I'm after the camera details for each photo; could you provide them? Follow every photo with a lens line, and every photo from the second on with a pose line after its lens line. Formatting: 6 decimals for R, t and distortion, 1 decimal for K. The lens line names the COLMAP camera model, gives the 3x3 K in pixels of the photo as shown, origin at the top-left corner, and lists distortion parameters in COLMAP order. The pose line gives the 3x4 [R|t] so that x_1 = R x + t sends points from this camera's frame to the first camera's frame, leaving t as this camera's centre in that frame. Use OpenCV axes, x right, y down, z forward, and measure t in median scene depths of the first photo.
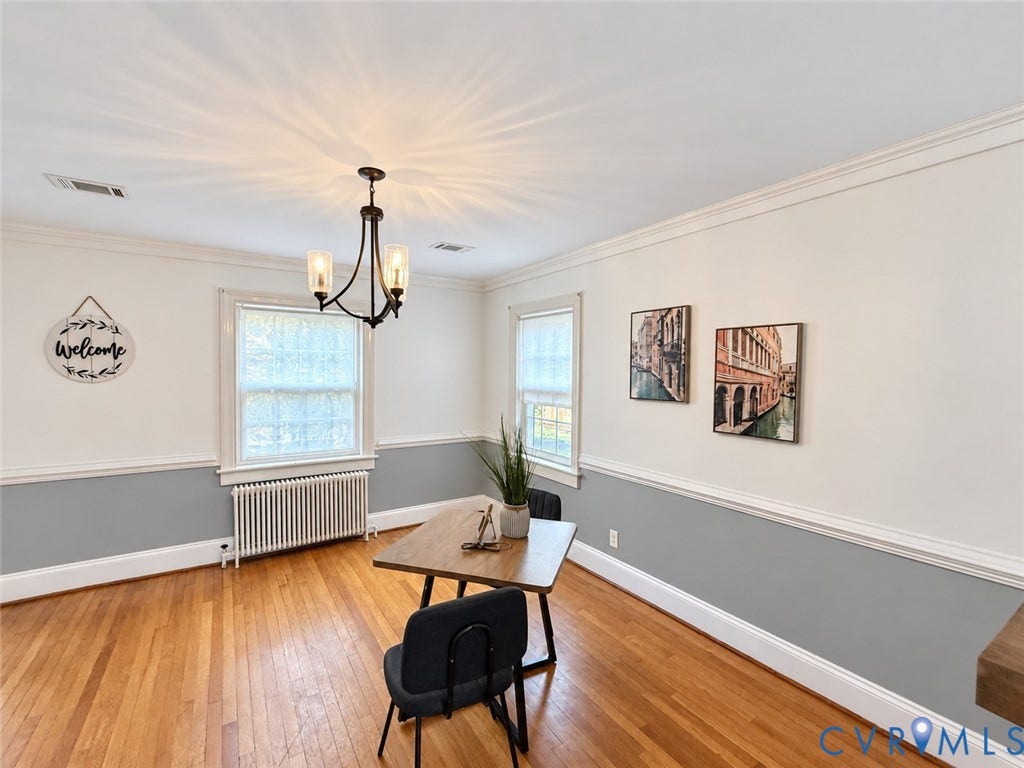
lens RADIAL K [[455.6, 0, 511.0], [0, 455.6, 388.9], [0, 0, 1]] dist [0.001601, -0.000289]
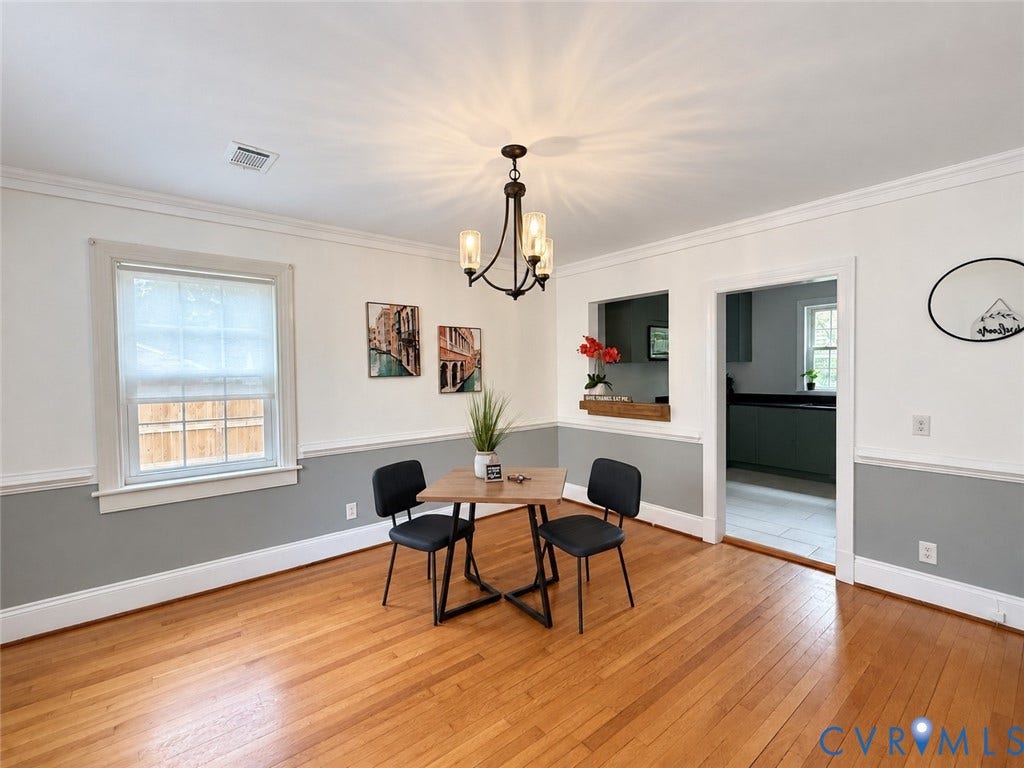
lens RADIAL K [[455.6, 0, 511.0], [0, 455.6, 388.9], [0, 0, 1]] dist [0.001601, -0.000289]
pose [[-0.113247, -0.046308, 0.992487, -1.042267], [0.056287, 0.997010, 0.052941, 0.011321], [-0.991971, 0.061859, -0.110302, 0.884305]]
